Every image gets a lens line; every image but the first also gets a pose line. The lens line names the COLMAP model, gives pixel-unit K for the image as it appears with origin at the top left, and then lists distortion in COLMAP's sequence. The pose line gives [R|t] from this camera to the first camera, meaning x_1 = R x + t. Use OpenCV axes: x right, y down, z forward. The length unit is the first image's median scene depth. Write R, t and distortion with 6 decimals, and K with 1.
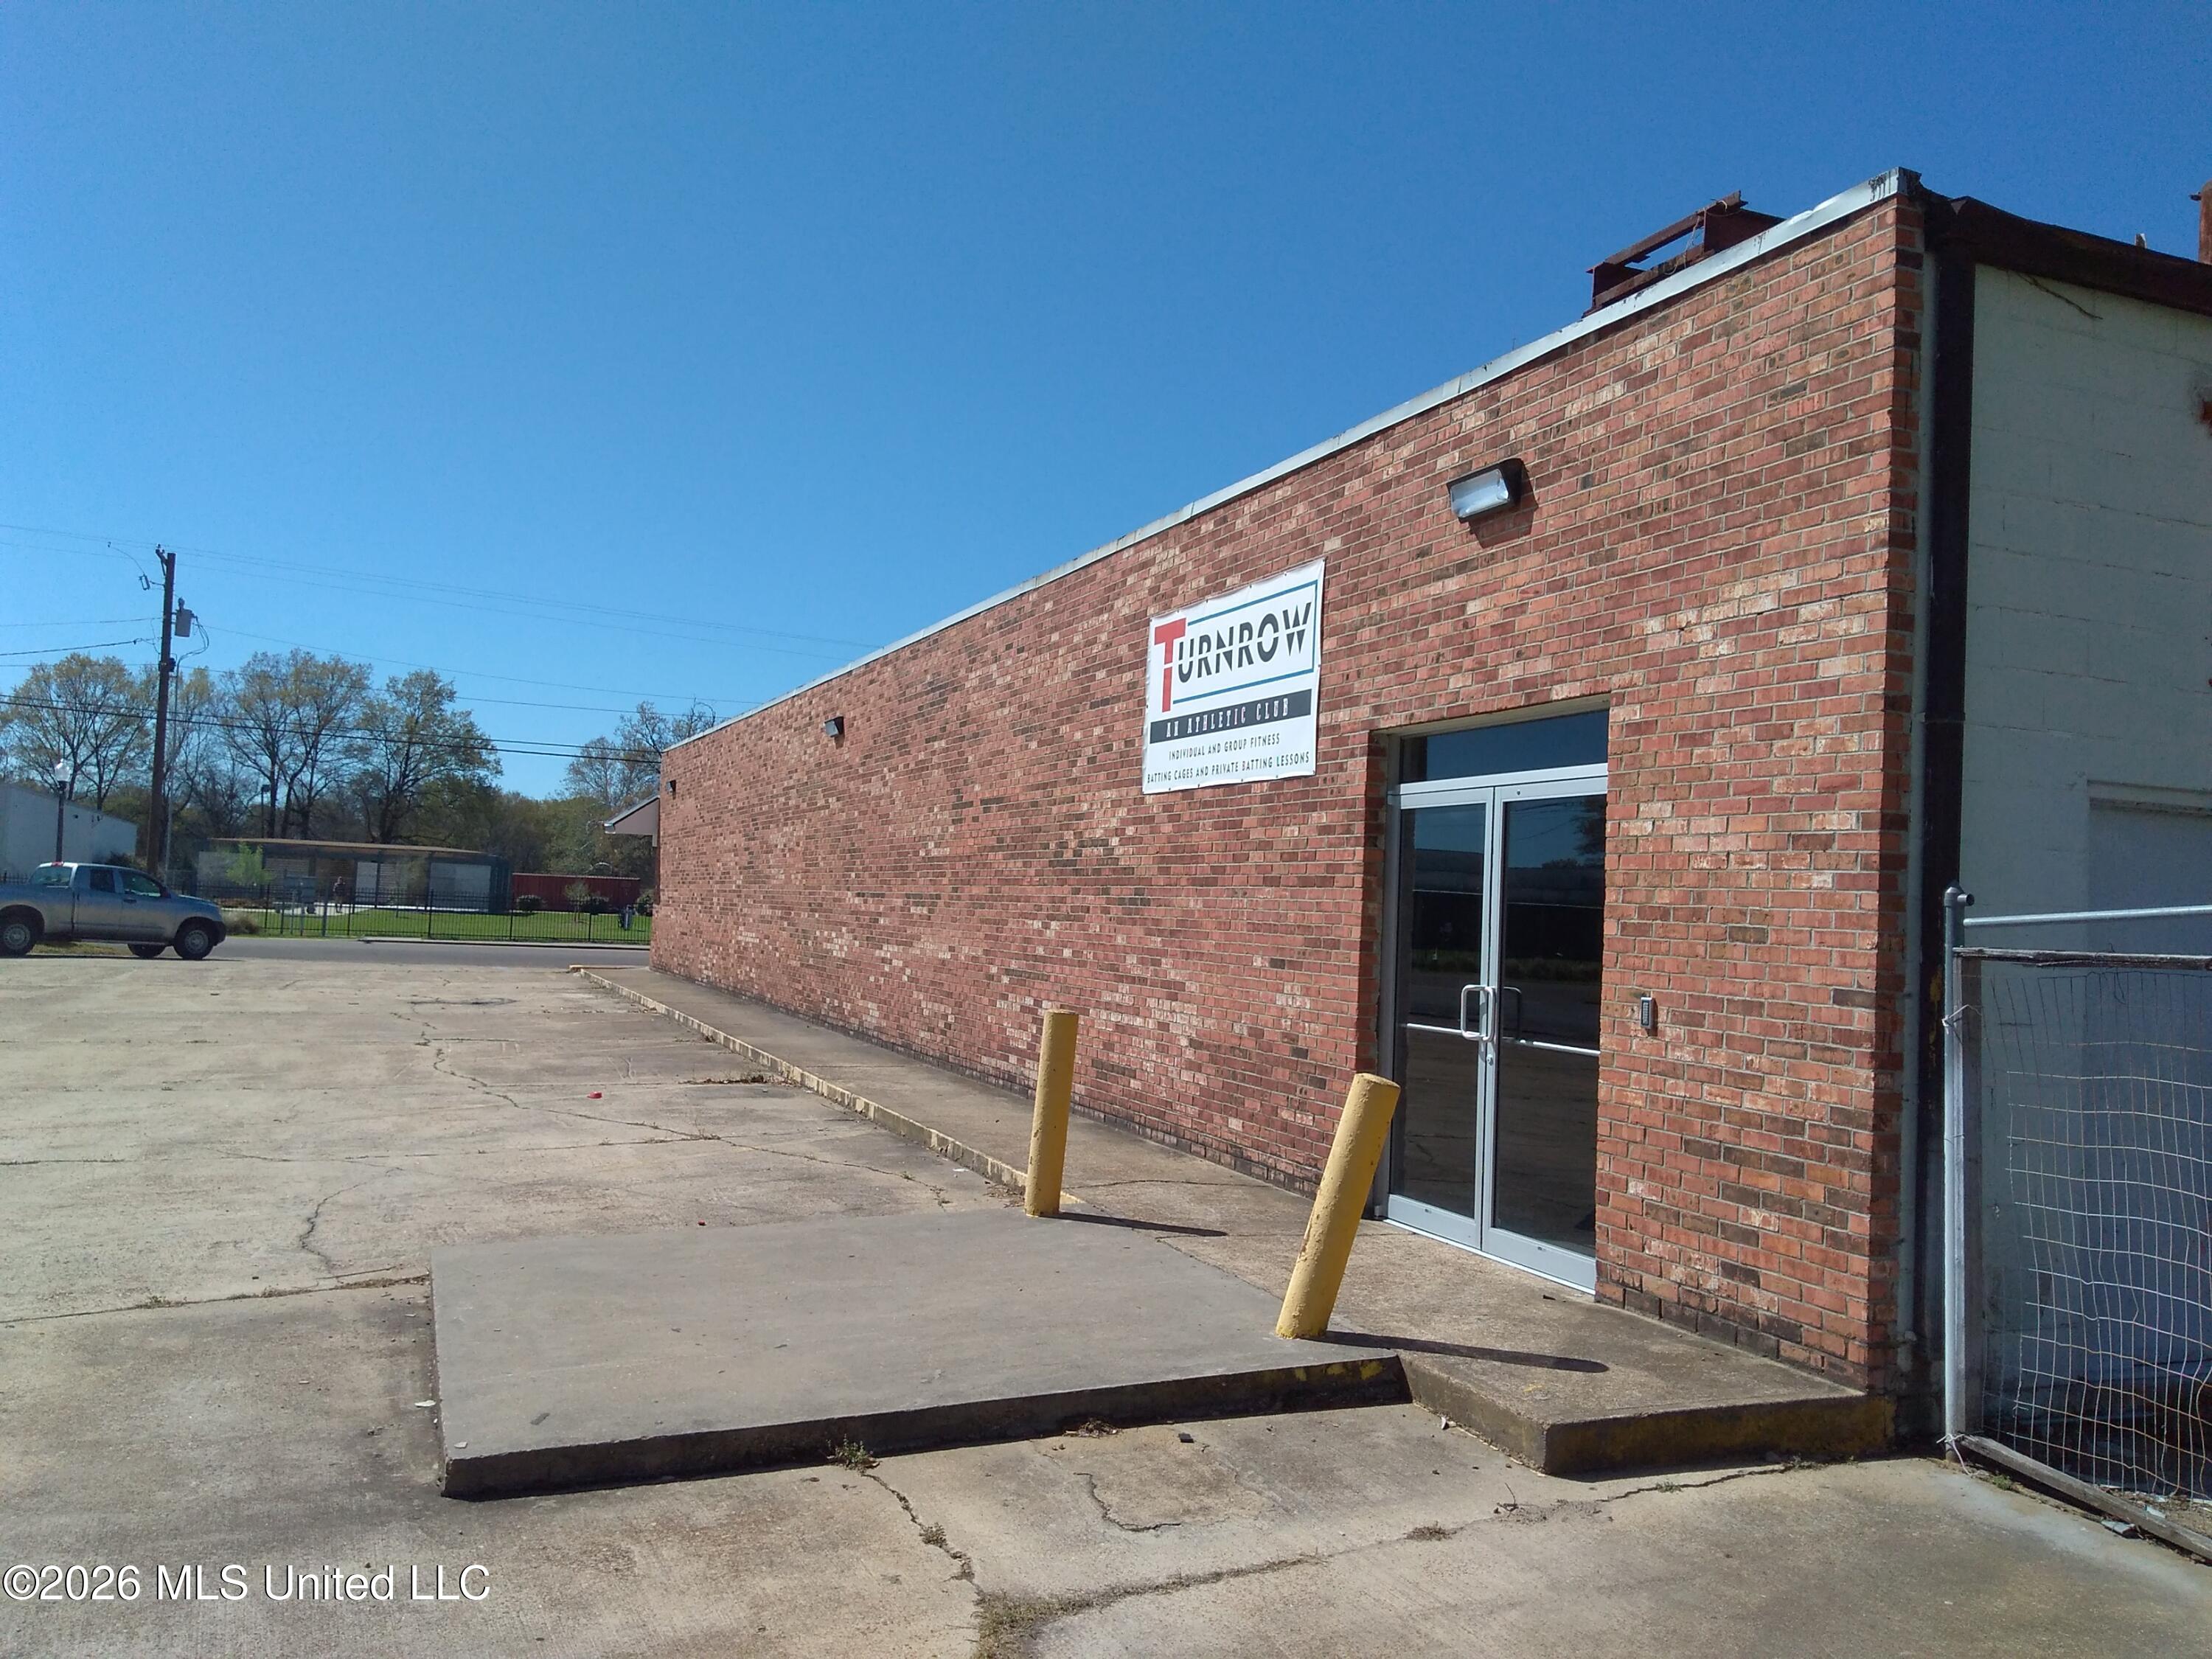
lens RADIAL K [[1757.1, 0, 1100.4], [0, 1757.1, 816.6], [0, 0, 1]] dist [0.091757, -0.137386]
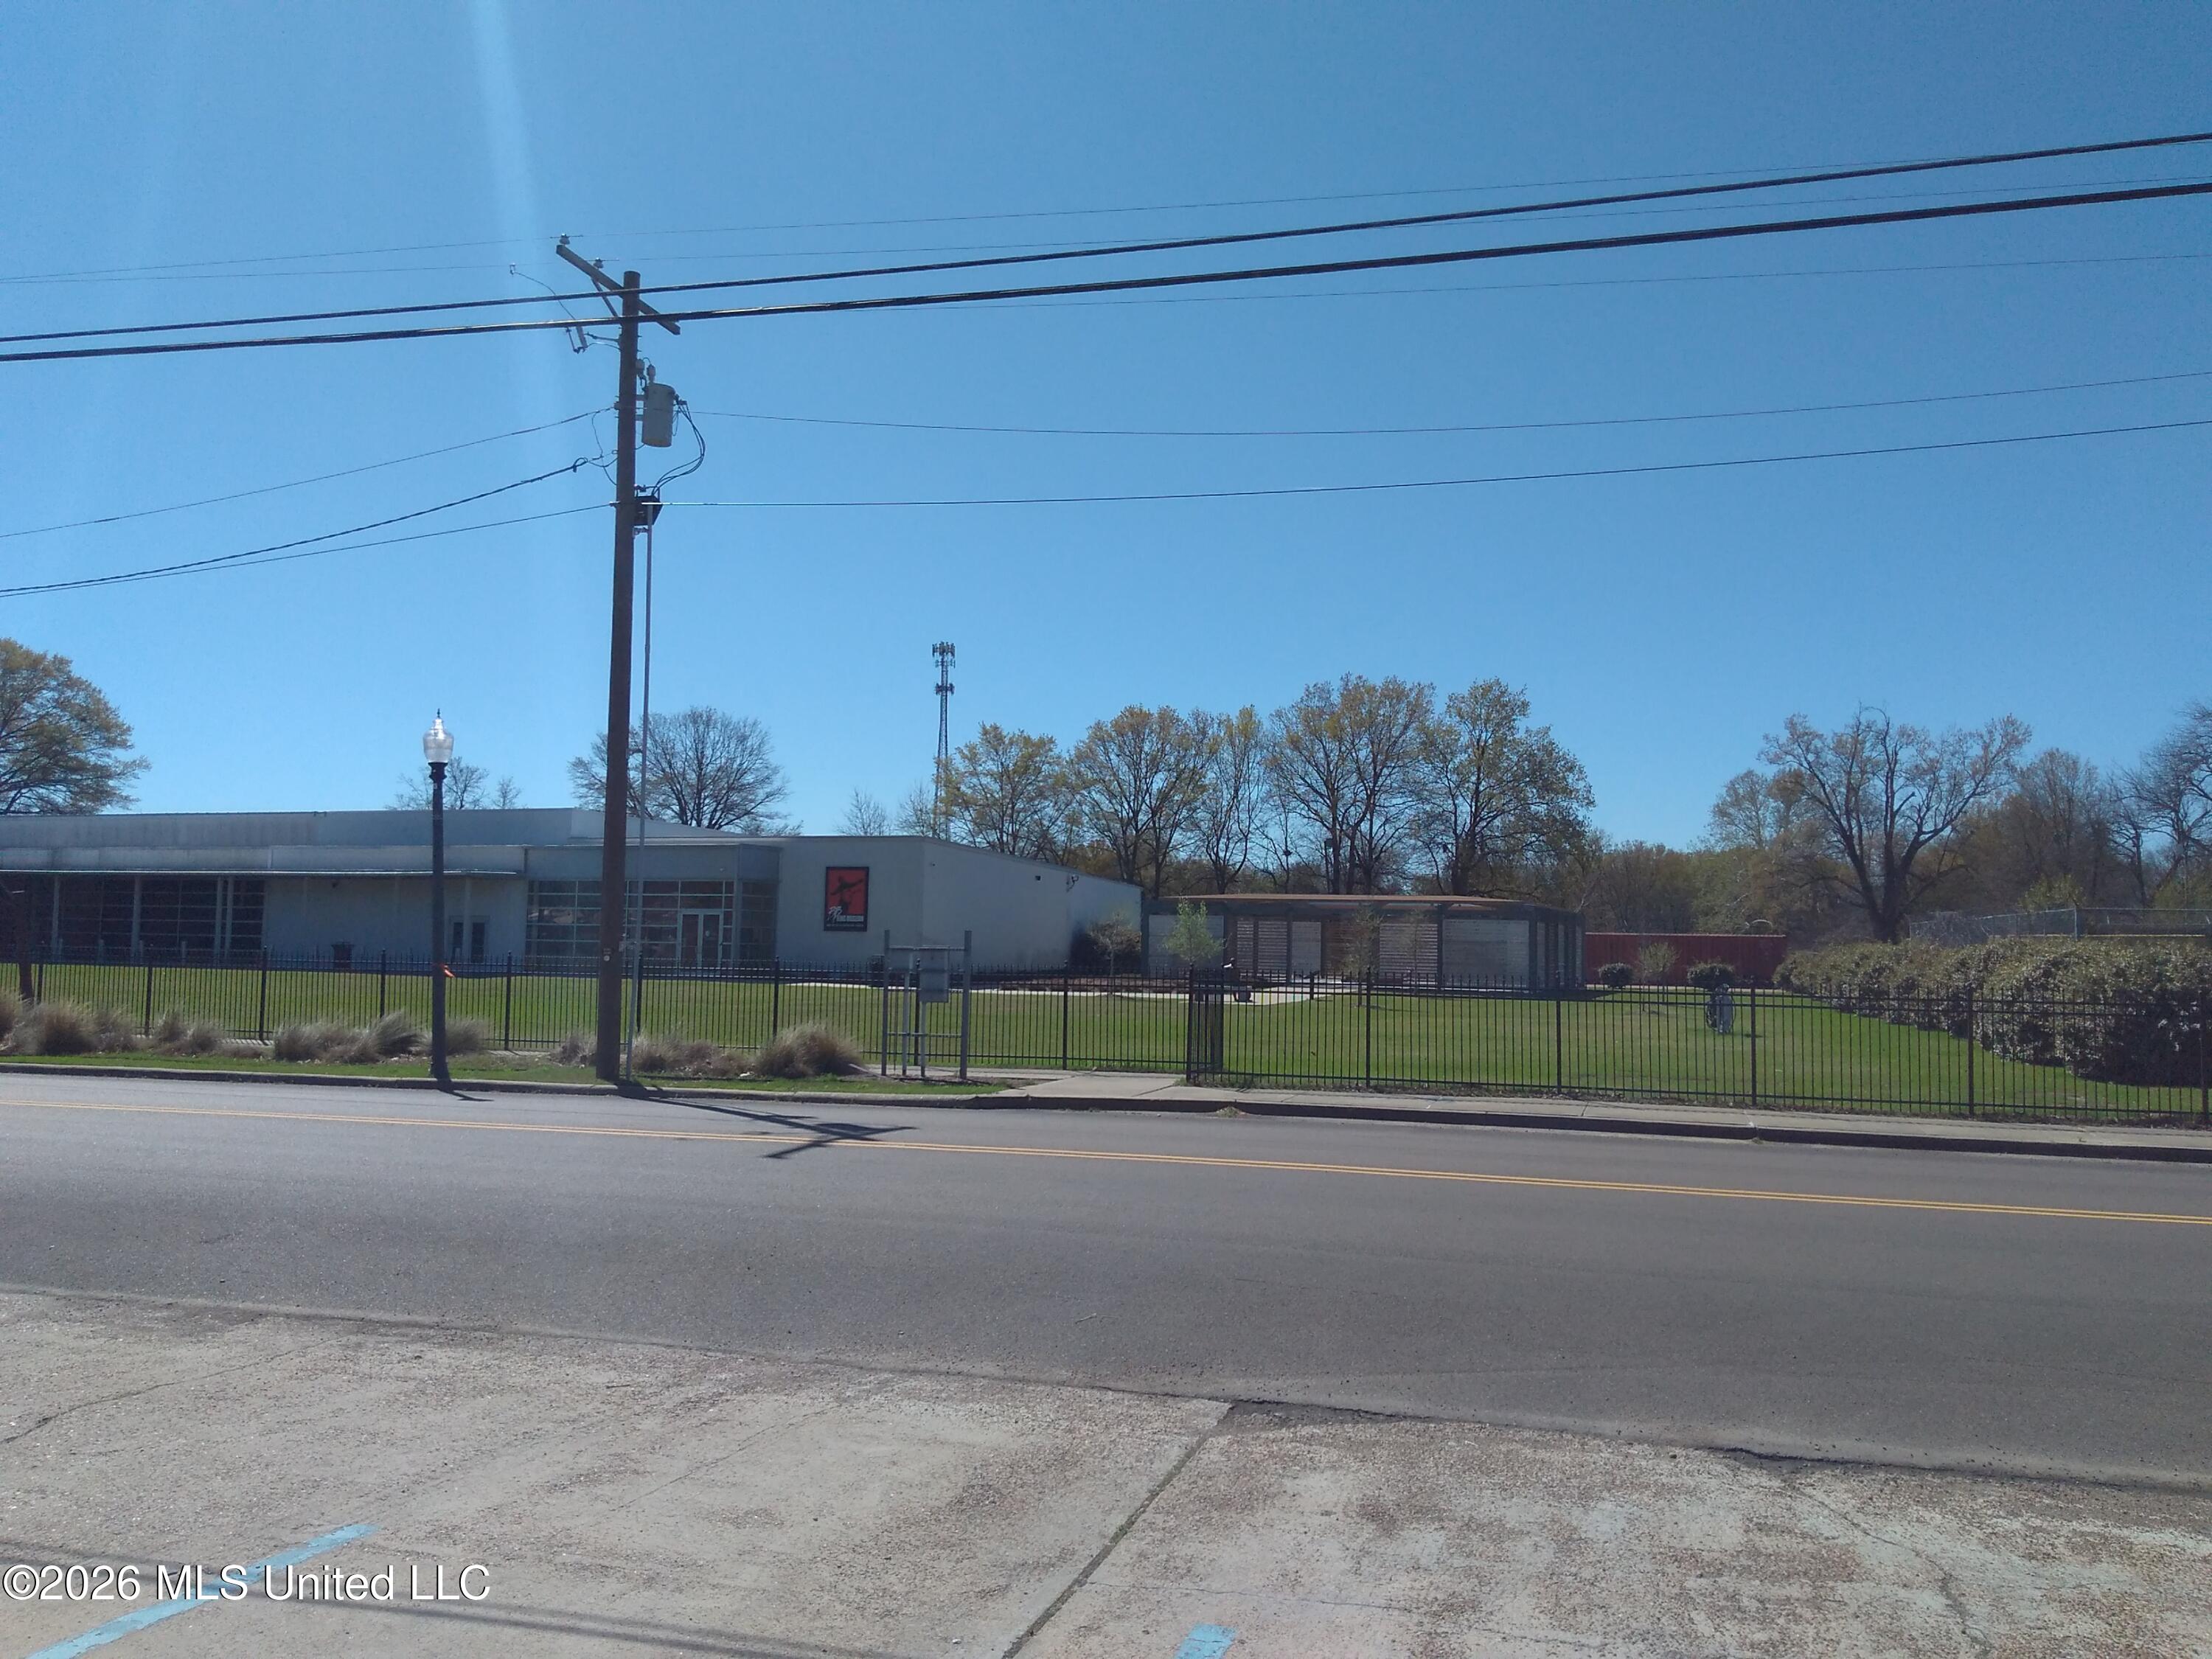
lens RADIAL K [[1757.1, 0, 1100.4], [0, 1757.1, 816.6], [0, 0, 1]] dist [0.091757, -0.137386]
pose [[0.801523, -0.073019, -0.593489, -0.054968], [0.051942, 0.997267, -0.052549, 0.010495], [0.595704, 0.011292, 0.803125, 0.258154]]
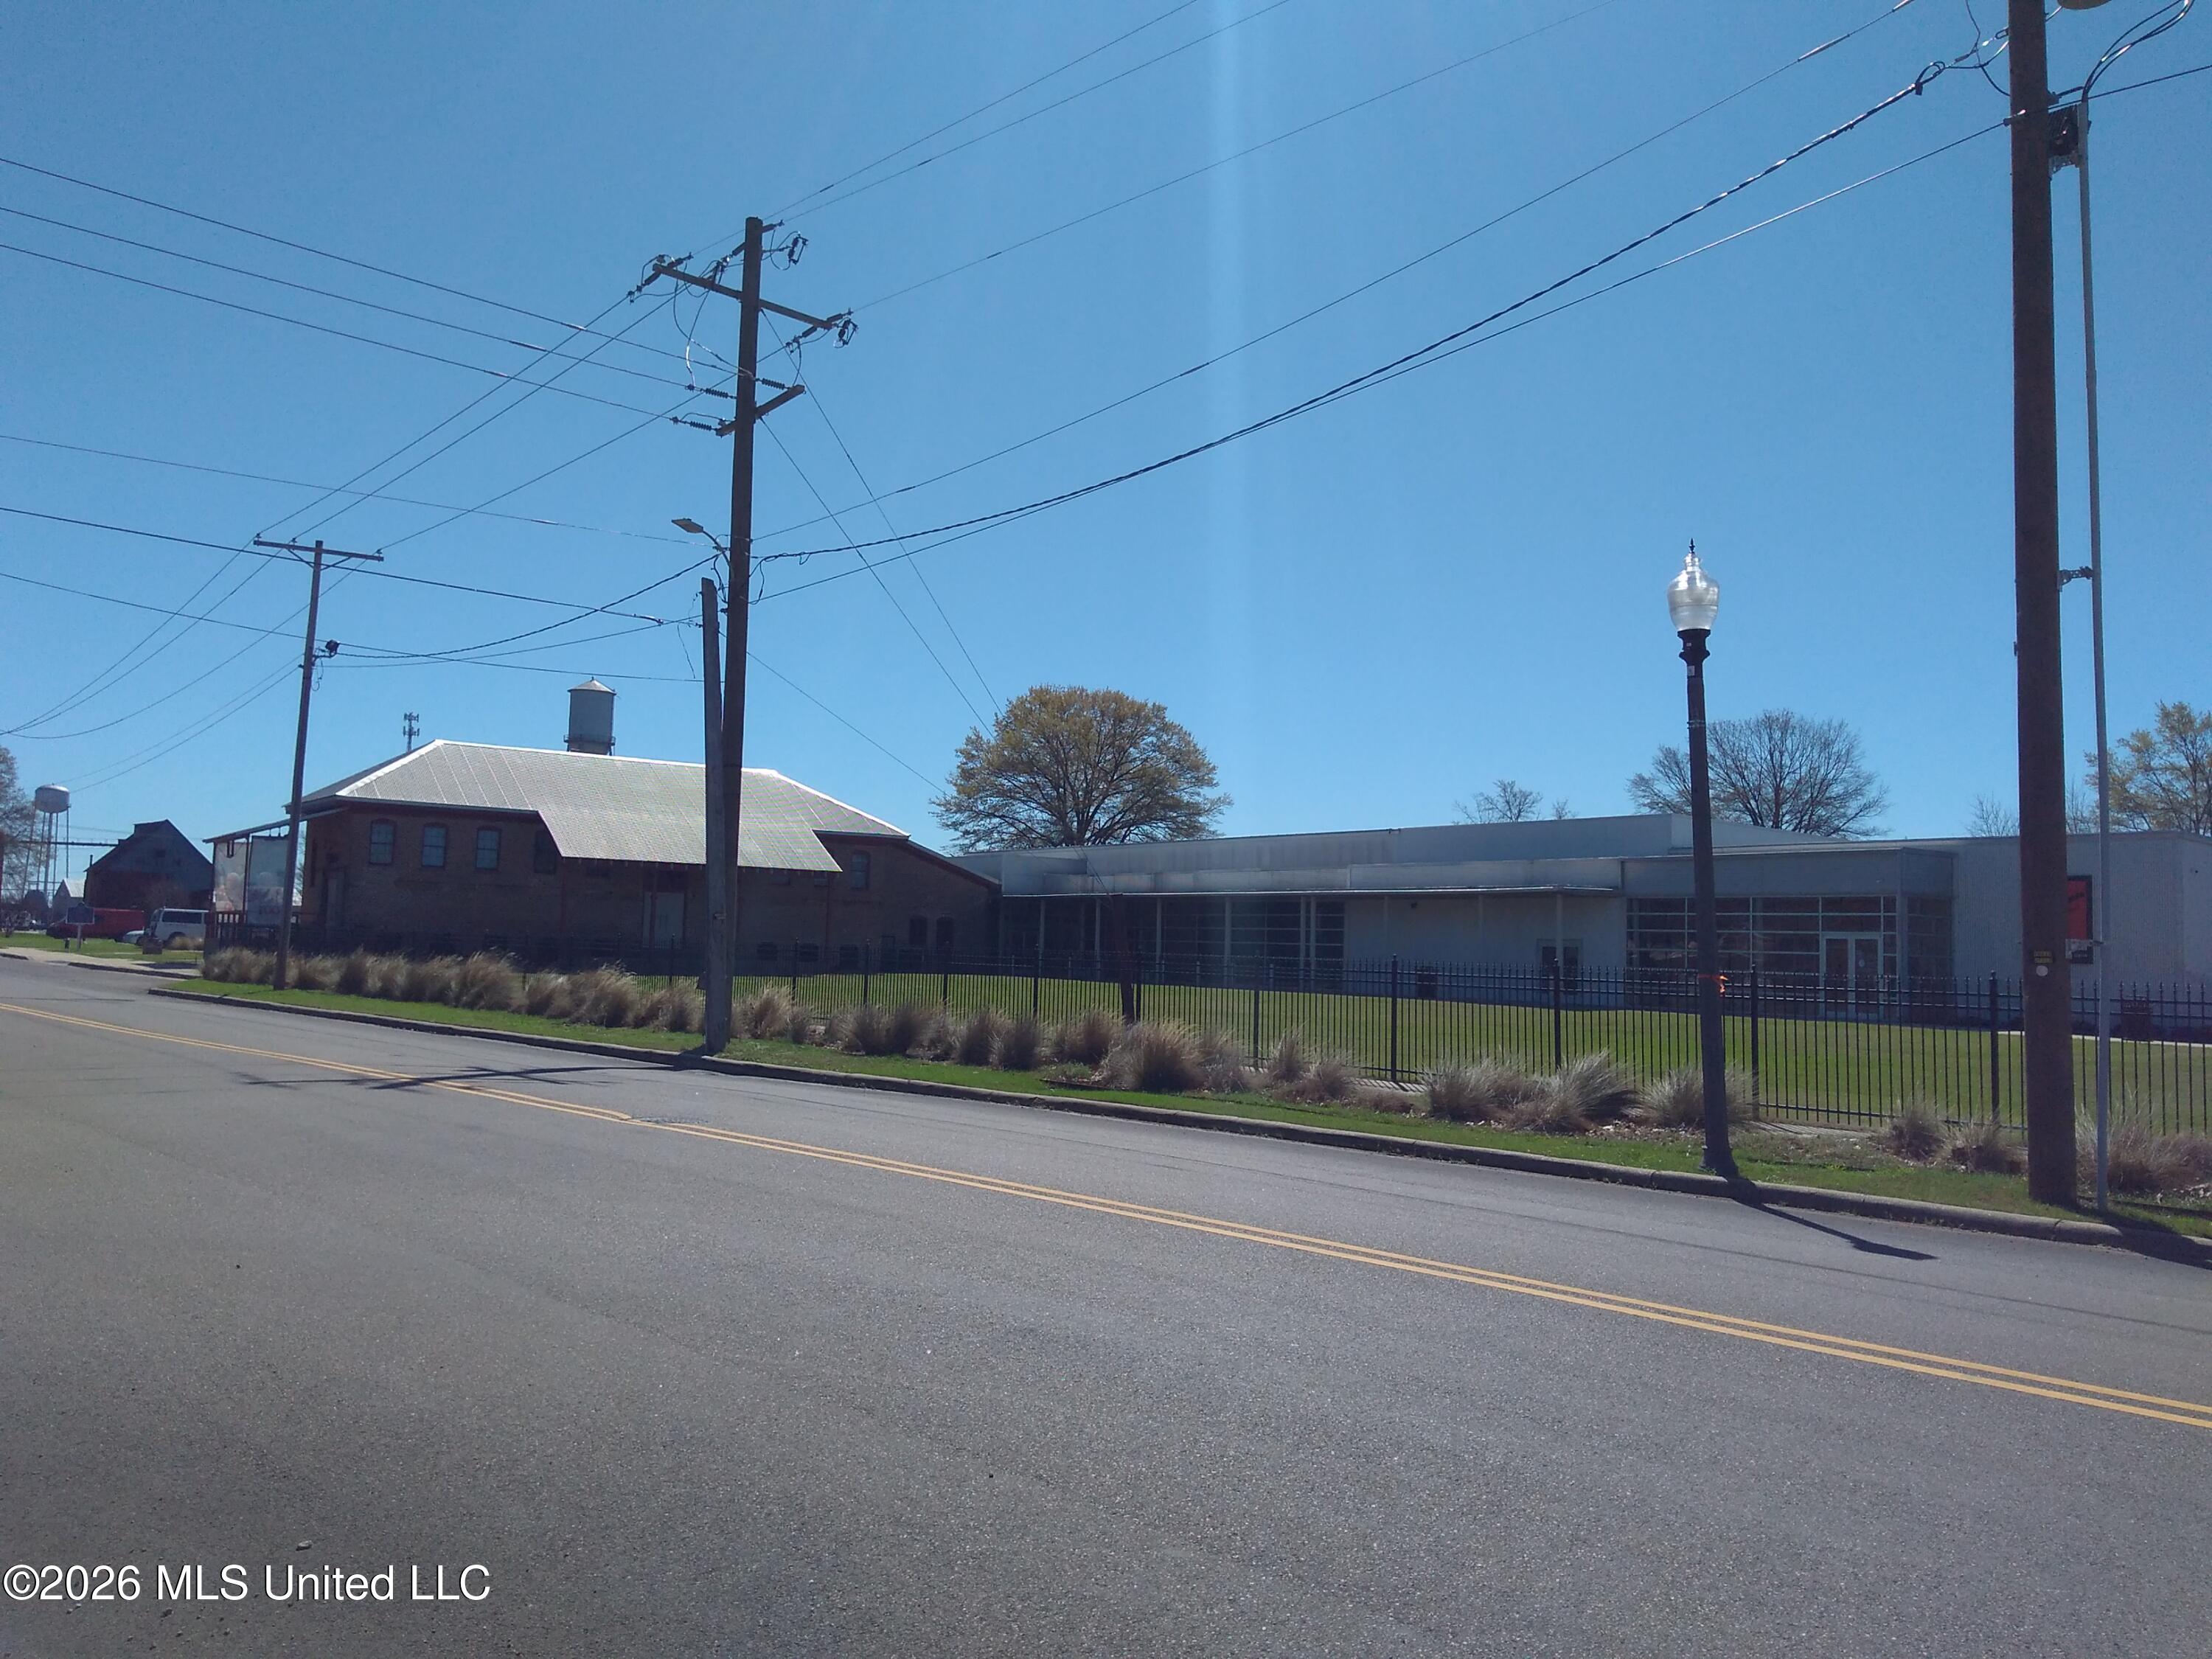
lens RADIAL K [[1741.1, 0, 1114.4], [0, 1741.1, 751.1], [0, 0, 1]] dist [0.075367, -0.130280]
pose [[0.366402, -0.141811, -0.919586, -0.134778], [0.037379, 0.989763, -0.137740, 0.012297], [0.929705, 0.016095, 0.367952, 0.293053]]
